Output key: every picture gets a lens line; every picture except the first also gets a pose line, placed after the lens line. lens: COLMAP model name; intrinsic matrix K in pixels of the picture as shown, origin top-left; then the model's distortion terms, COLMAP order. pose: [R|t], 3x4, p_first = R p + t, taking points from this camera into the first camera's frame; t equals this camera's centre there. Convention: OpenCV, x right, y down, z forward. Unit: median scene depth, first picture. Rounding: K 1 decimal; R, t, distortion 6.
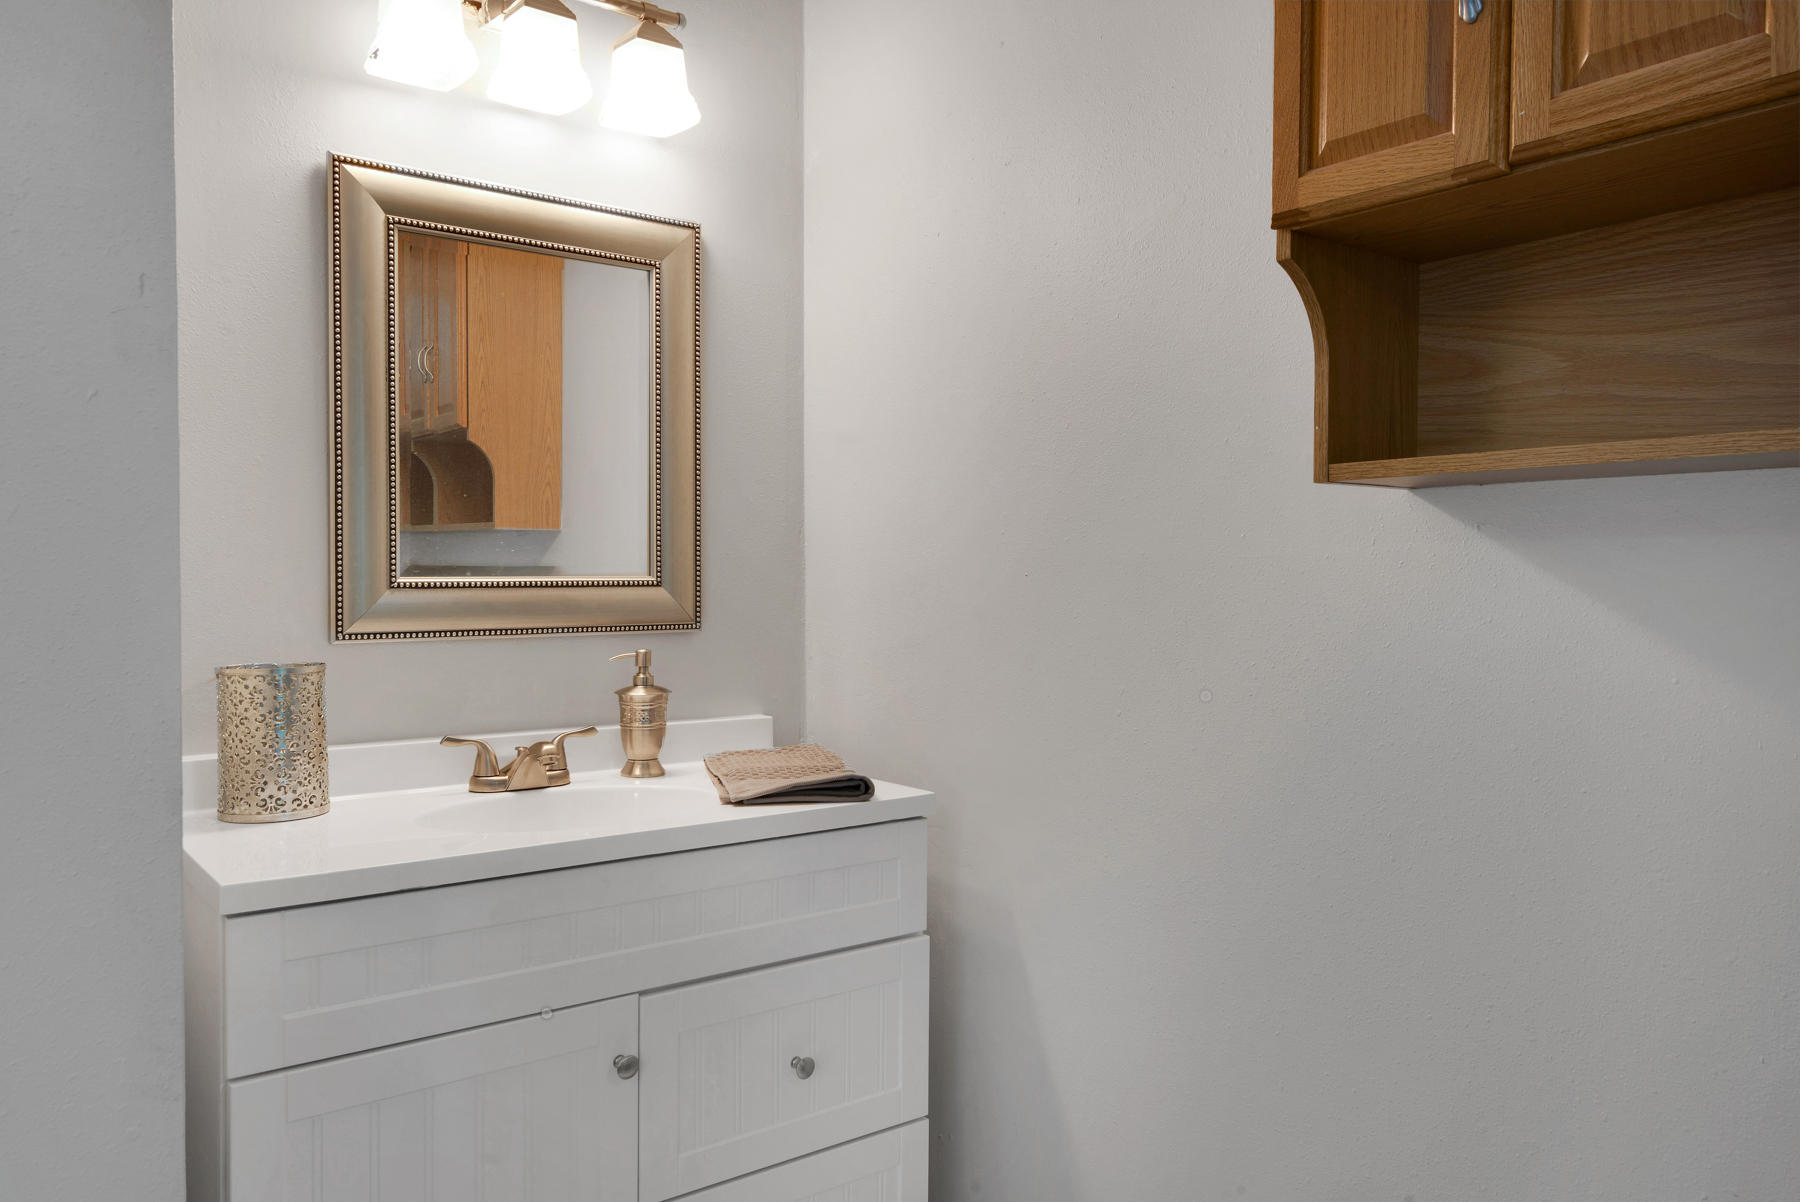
lens RADIAL K [[1280.5, 0, 900.0], [0, 1280.5, 601.0], [0, 0, 1]] dist [0.000915, -0.000188]
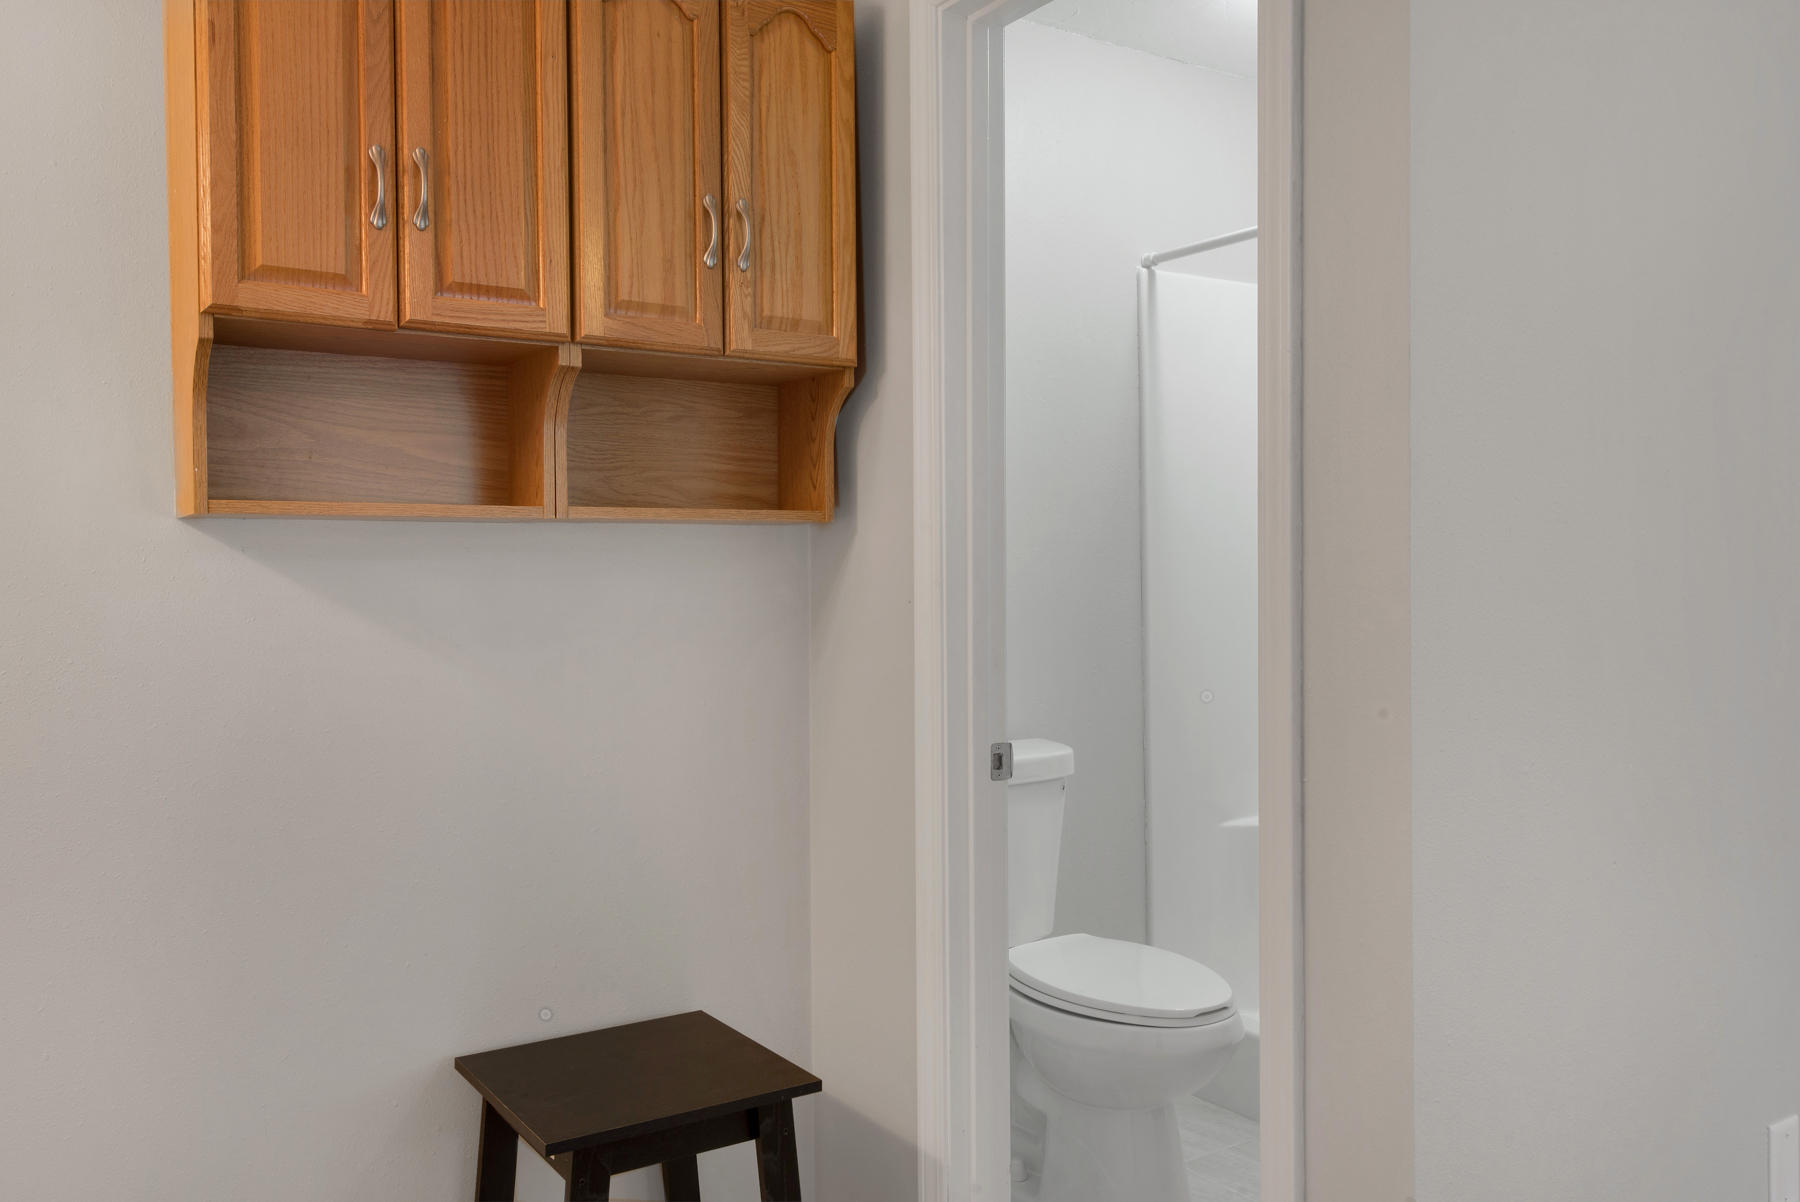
lens RADIAL K [[1429.2, 0, 900.0], [0, 1429.2, 601.0], [0, 0, 1]] dist [0.002234, 0.001099]
pose [[0.068866, -0.019151, 0.997442, -1.191749], [0.028964, 0.999433, 0.017190, -0.012498], [-0.997205, 0.027706, 0.069382, 0.252161]]
